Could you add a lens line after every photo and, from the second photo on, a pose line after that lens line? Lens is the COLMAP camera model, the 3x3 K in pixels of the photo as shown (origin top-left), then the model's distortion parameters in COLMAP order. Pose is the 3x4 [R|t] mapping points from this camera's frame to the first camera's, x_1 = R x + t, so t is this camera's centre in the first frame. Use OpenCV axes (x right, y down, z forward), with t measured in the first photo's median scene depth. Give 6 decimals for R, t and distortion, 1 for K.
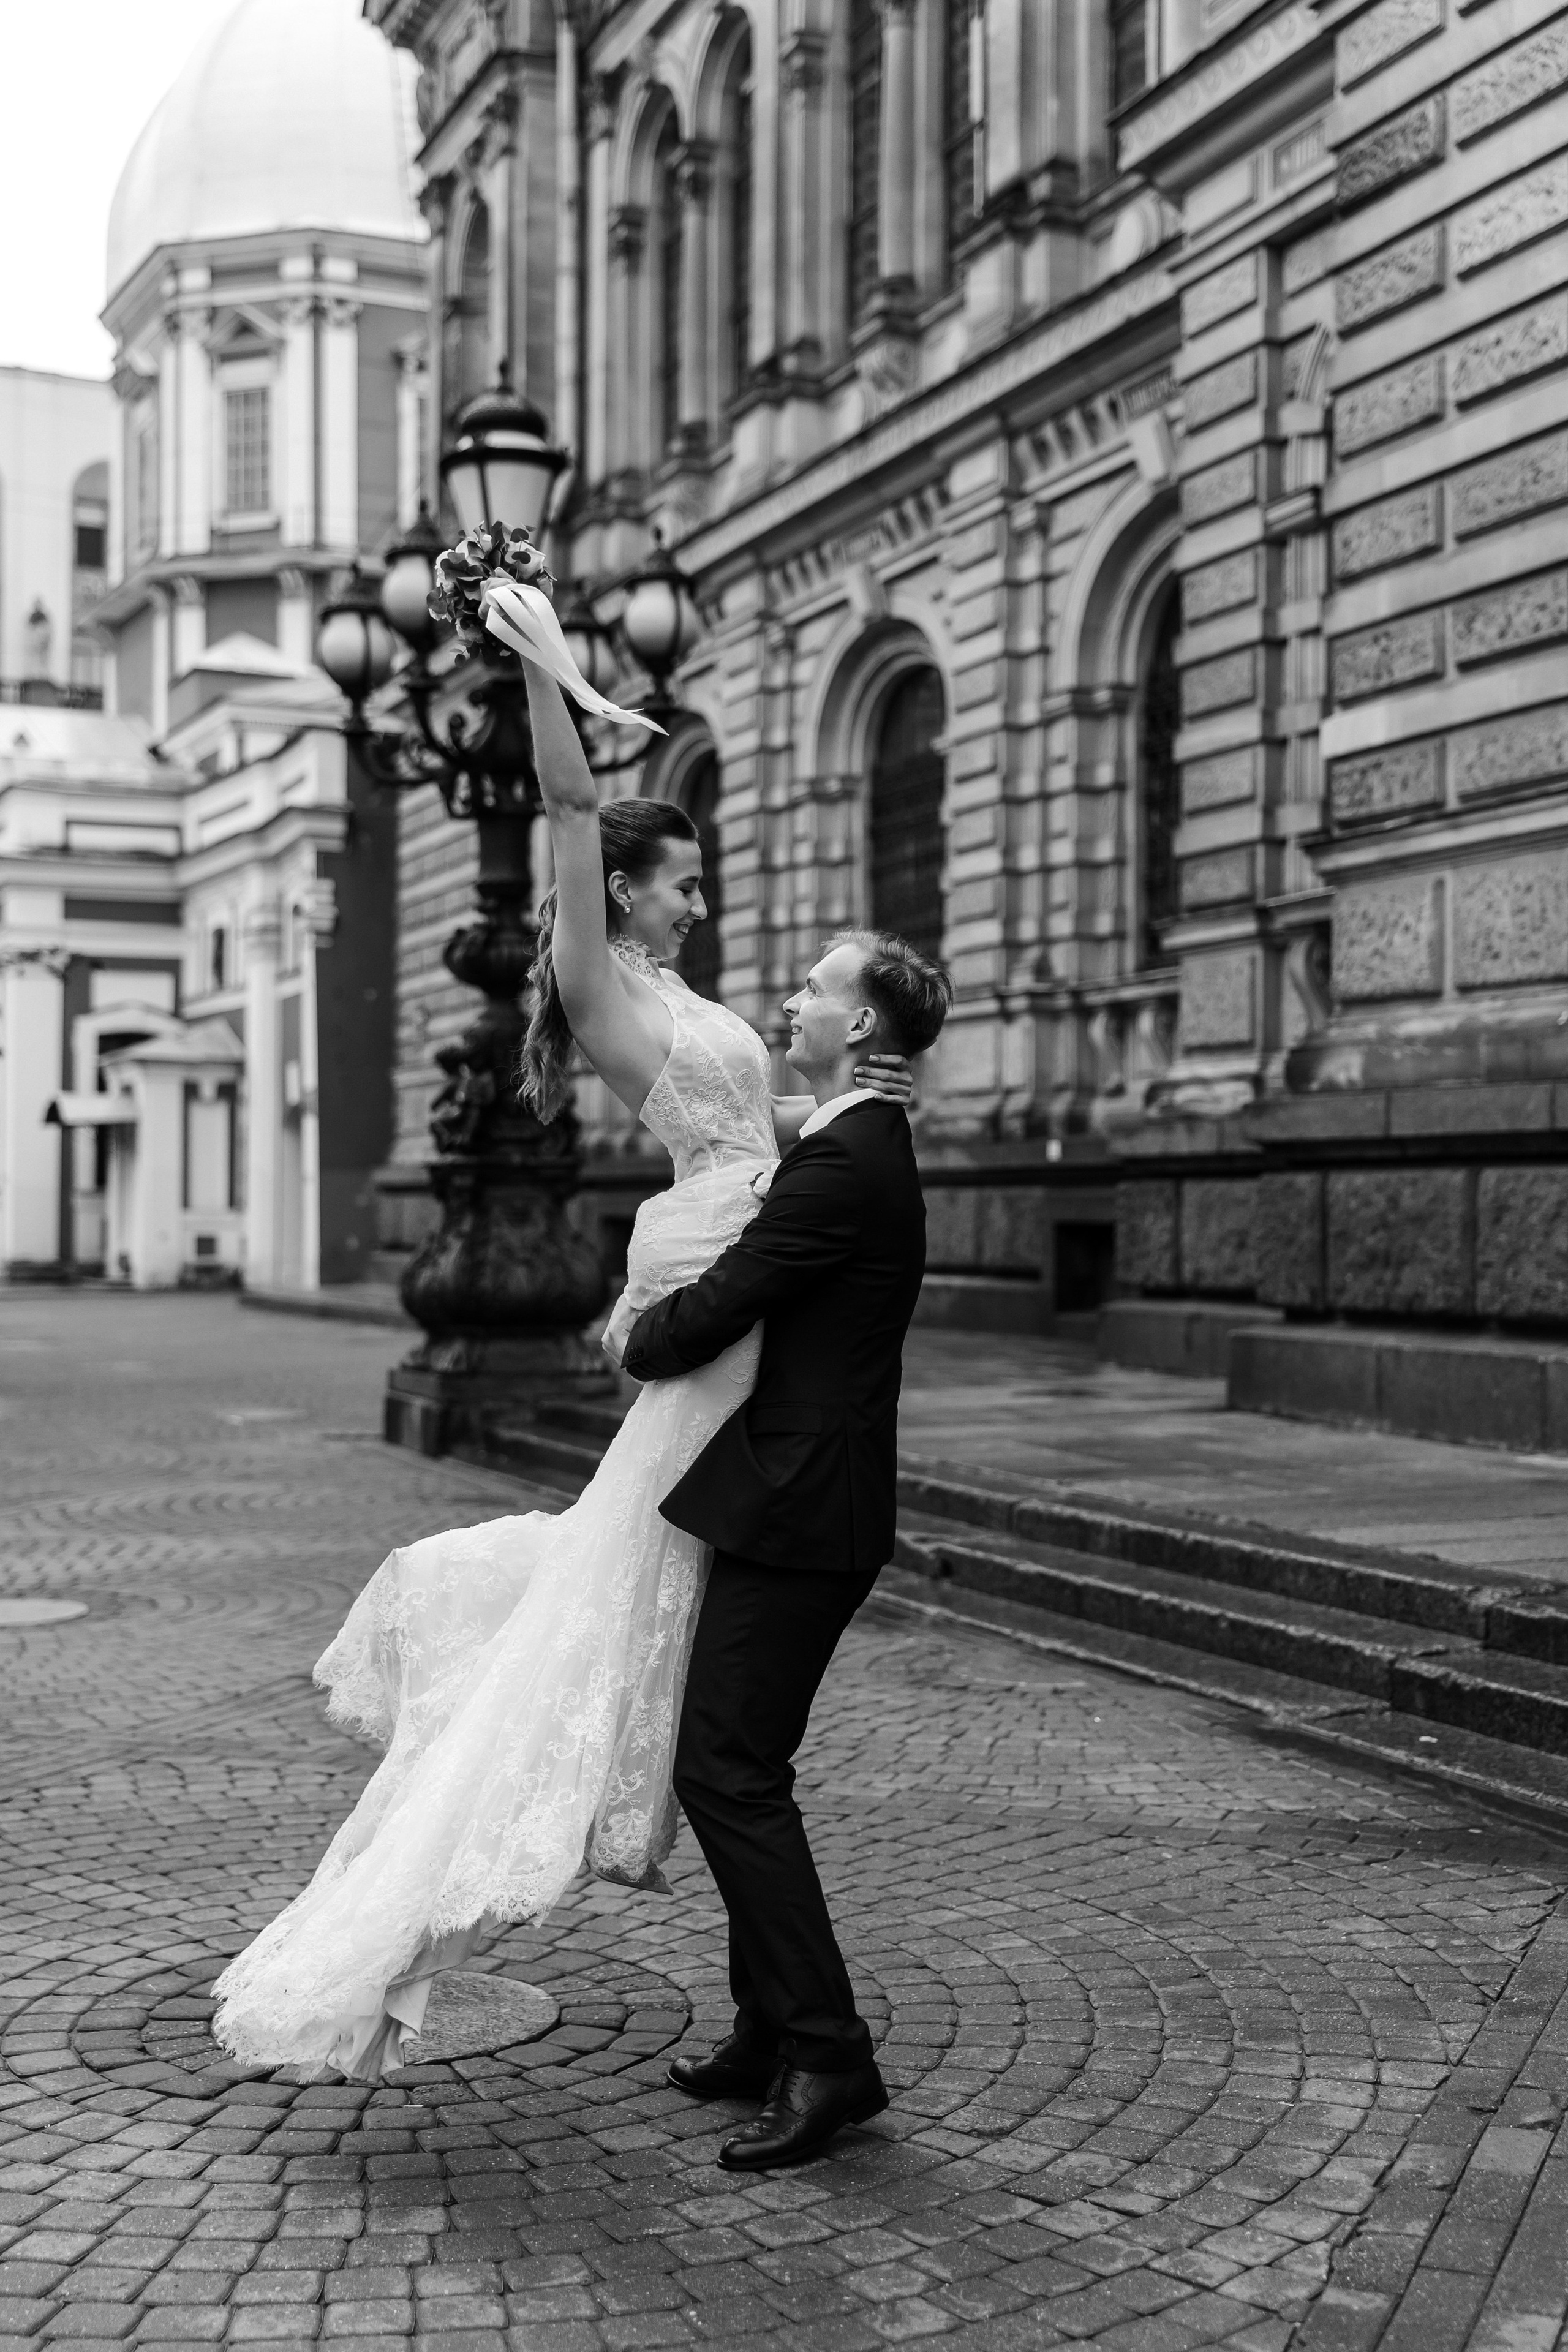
lens RADIAL K [[2913.5, 0, 752.6], [0, 2913.5, 1205.9], [0, 0, 1]] dist [0.008224, -0.001596]
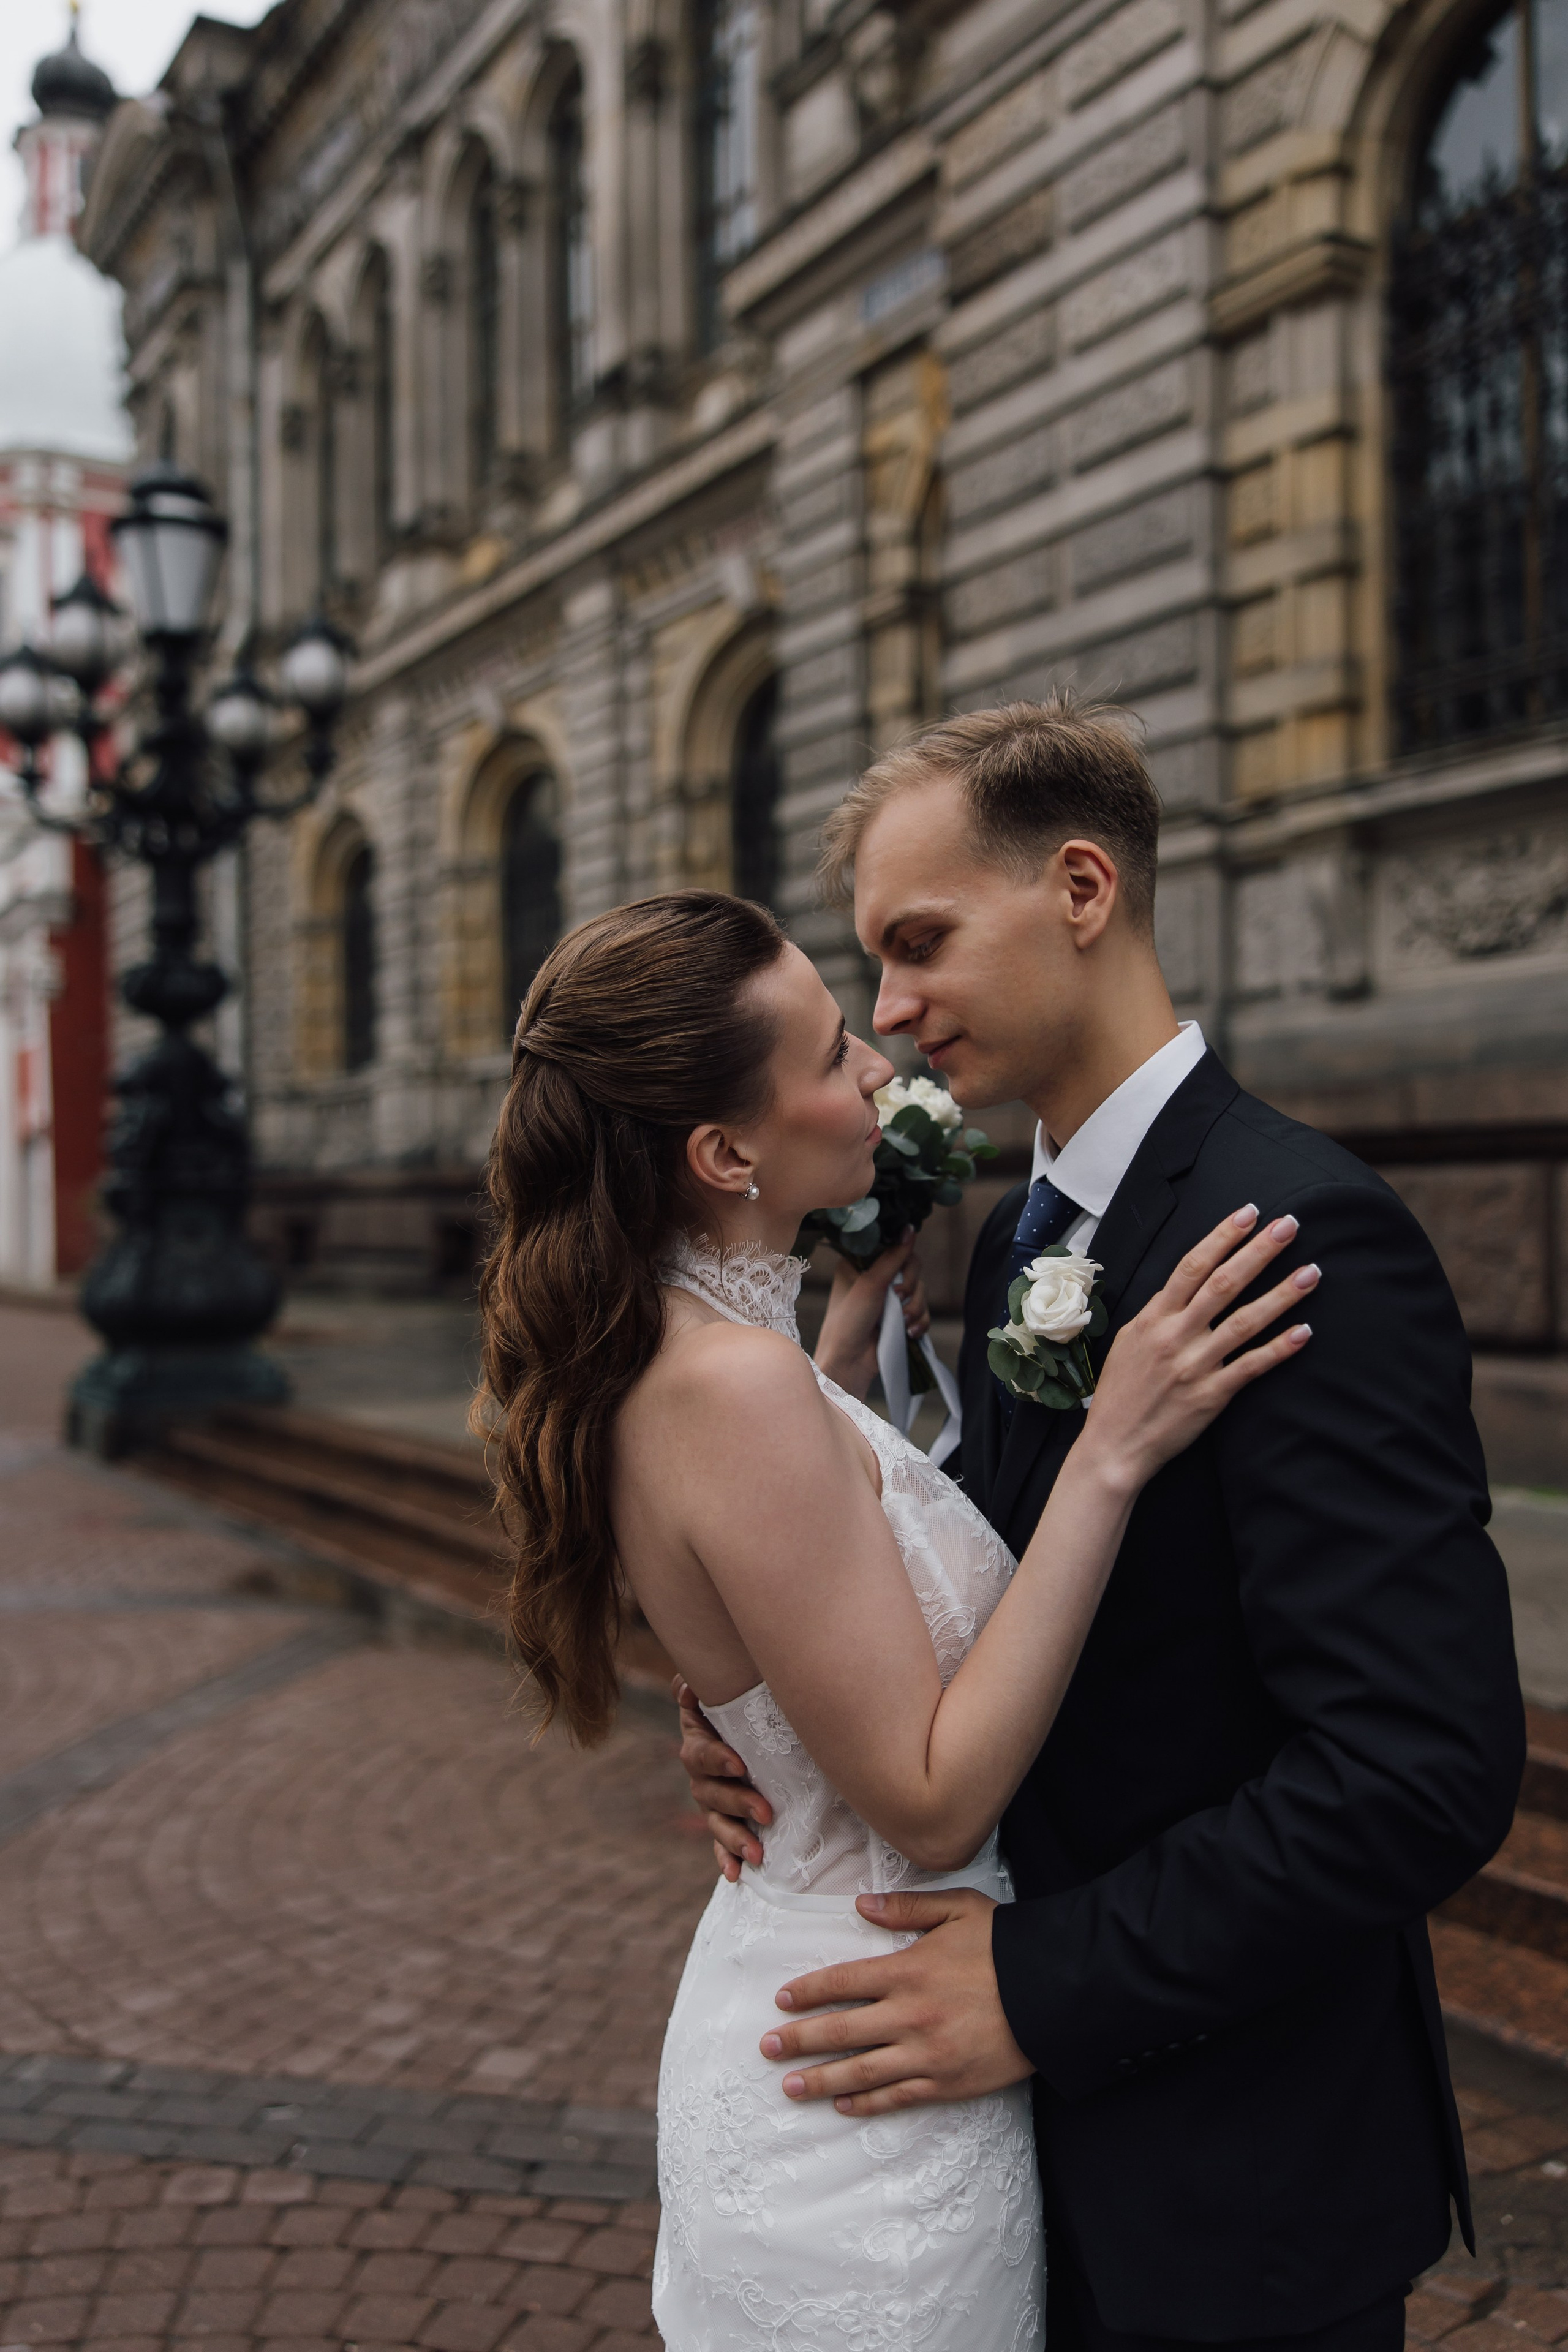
lens RADIAL K [[2002.5, 0, 763.6], [0, 2002.5, 1181.9], [0, 0, 1]] dist [-0.006458, 0.002159]
pose [[0.983742, -0.014218, 0.179026, -0.005003], [0.015826, 0.999846, -0.007558, -0.005499], [-0.178891, 0.010268, 0.983815, 0.220222]]
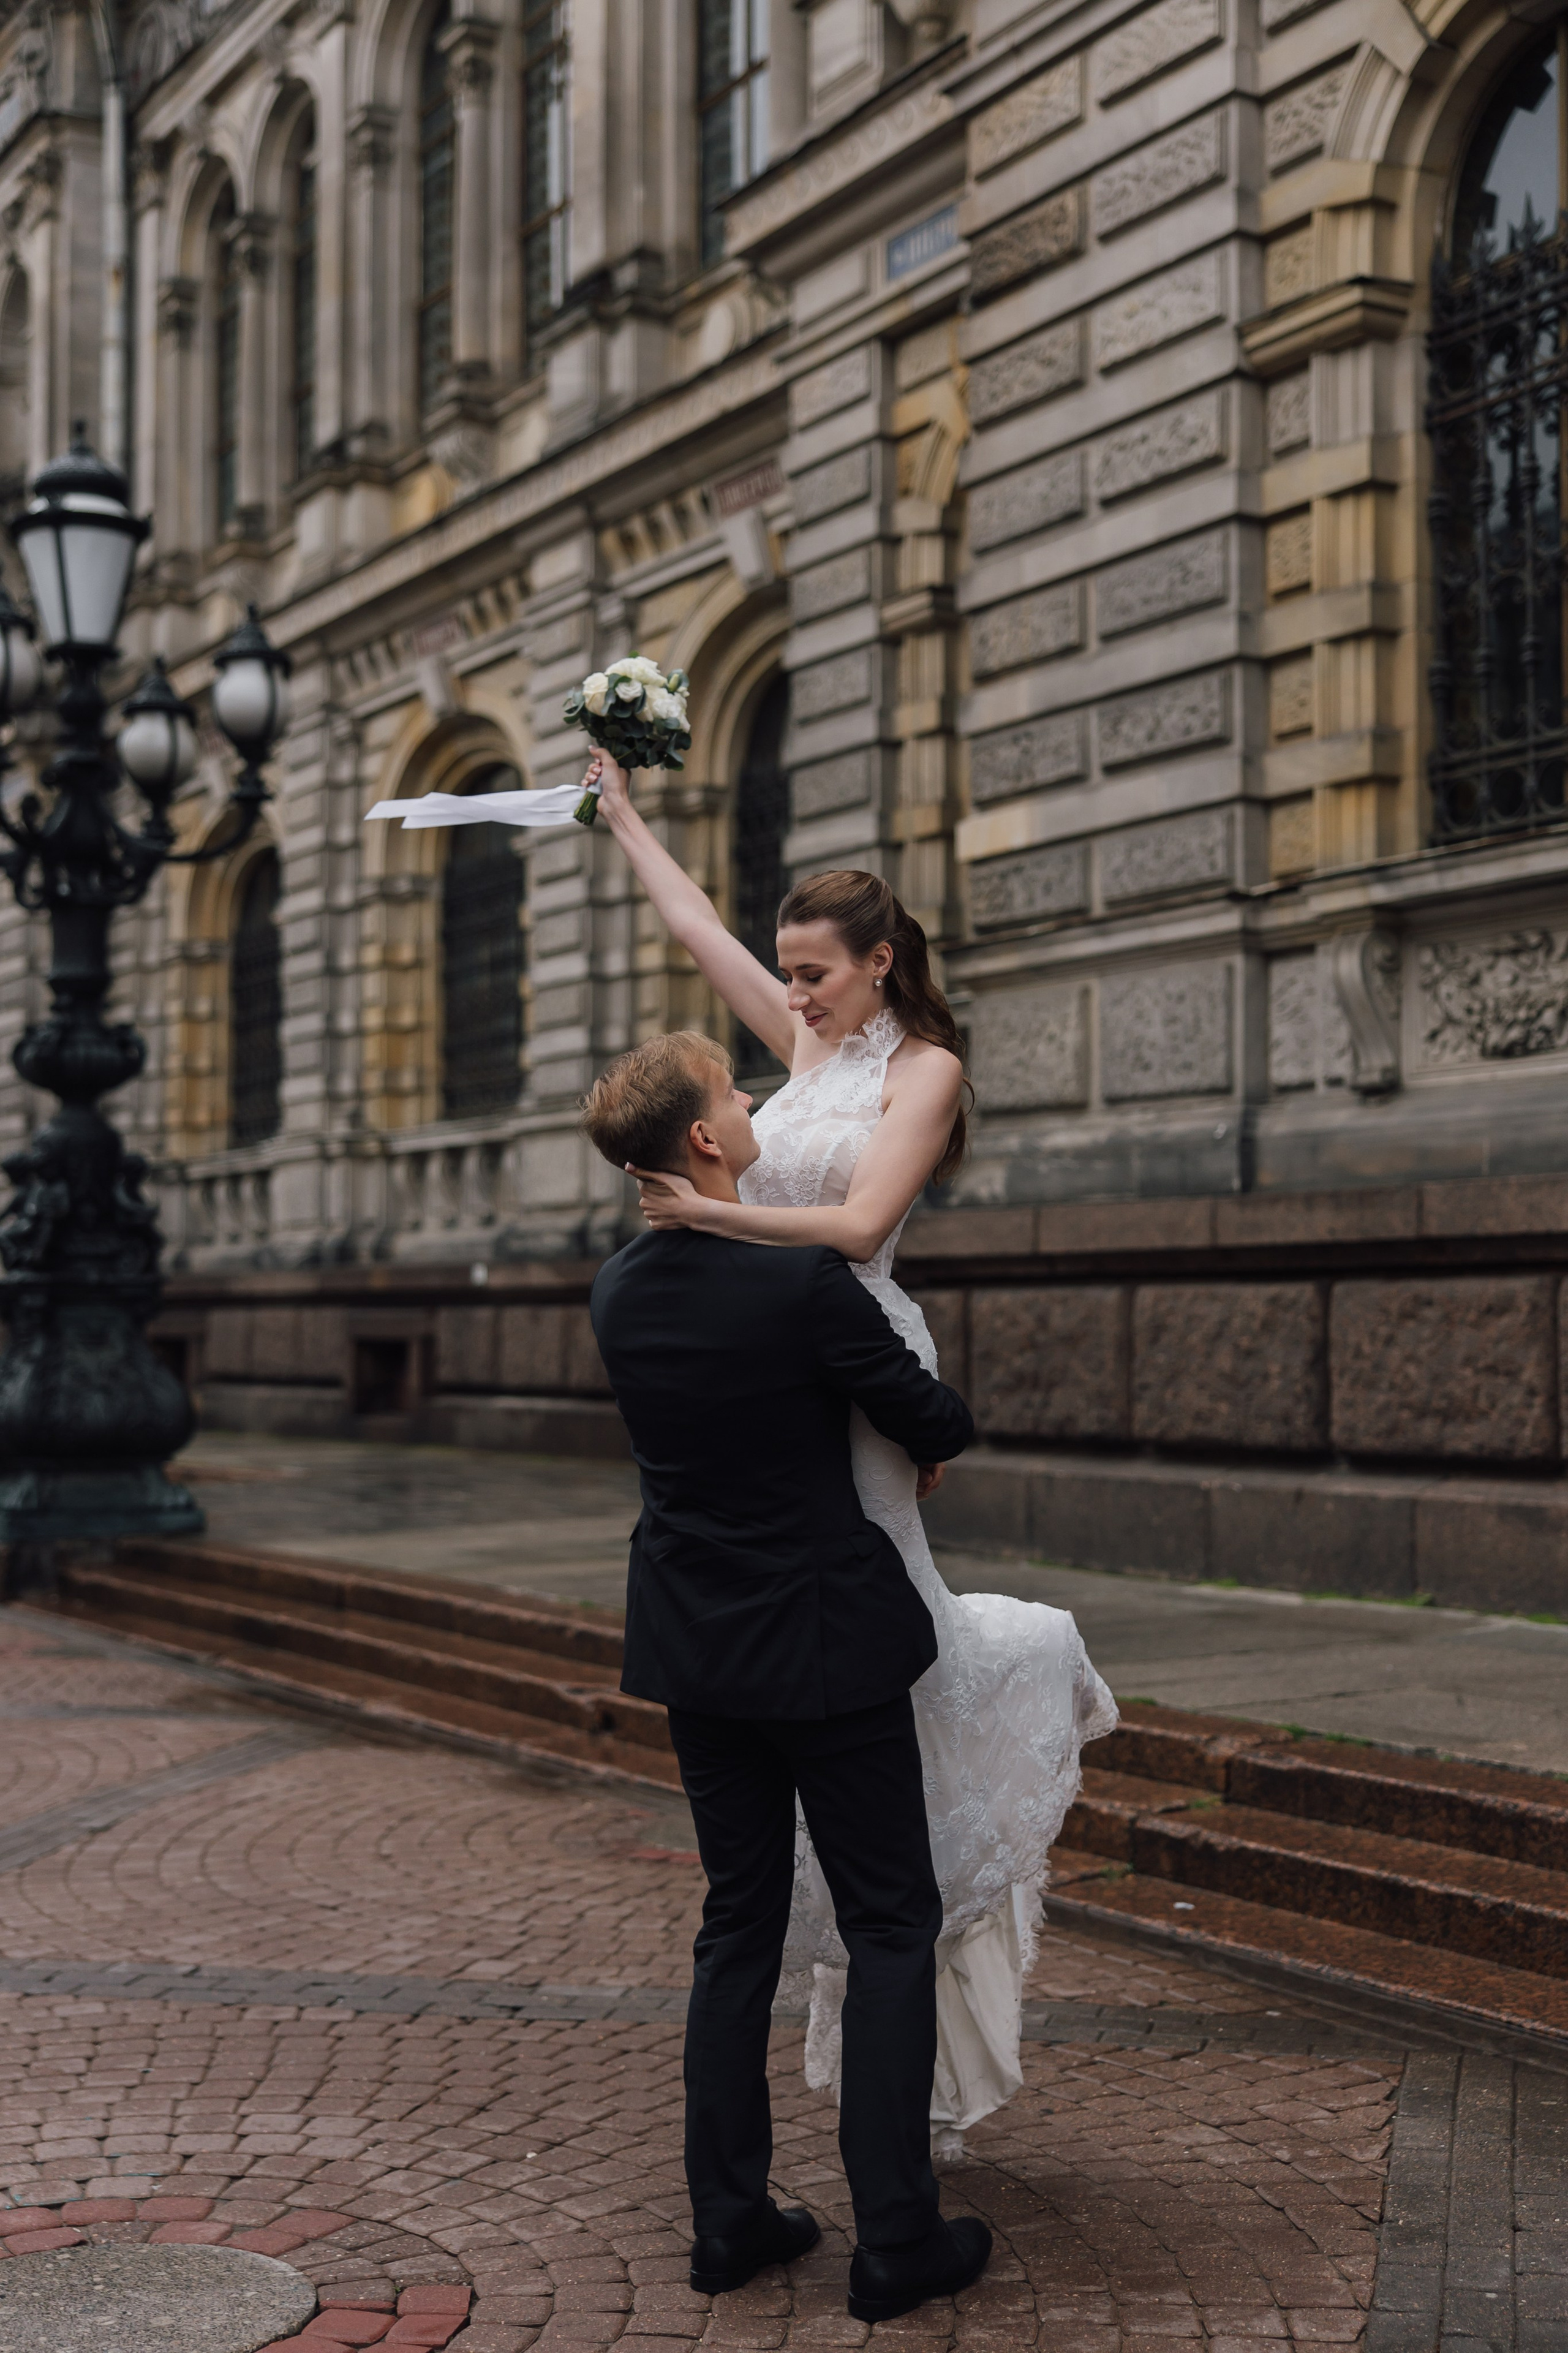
lens RADIAL K [[2966.2, 0, 728.9], [0, 2966.2, 1211.5], [0, 0, 1]] dist [0.008606, 0.011220]
pose [[0.987847, 0.003080, 0.155402, -0.025417], [0.002756, 0.999299, -0.037325, -0.000999], [-0.155408, 0.037300, 0.987146, 0.037622]]
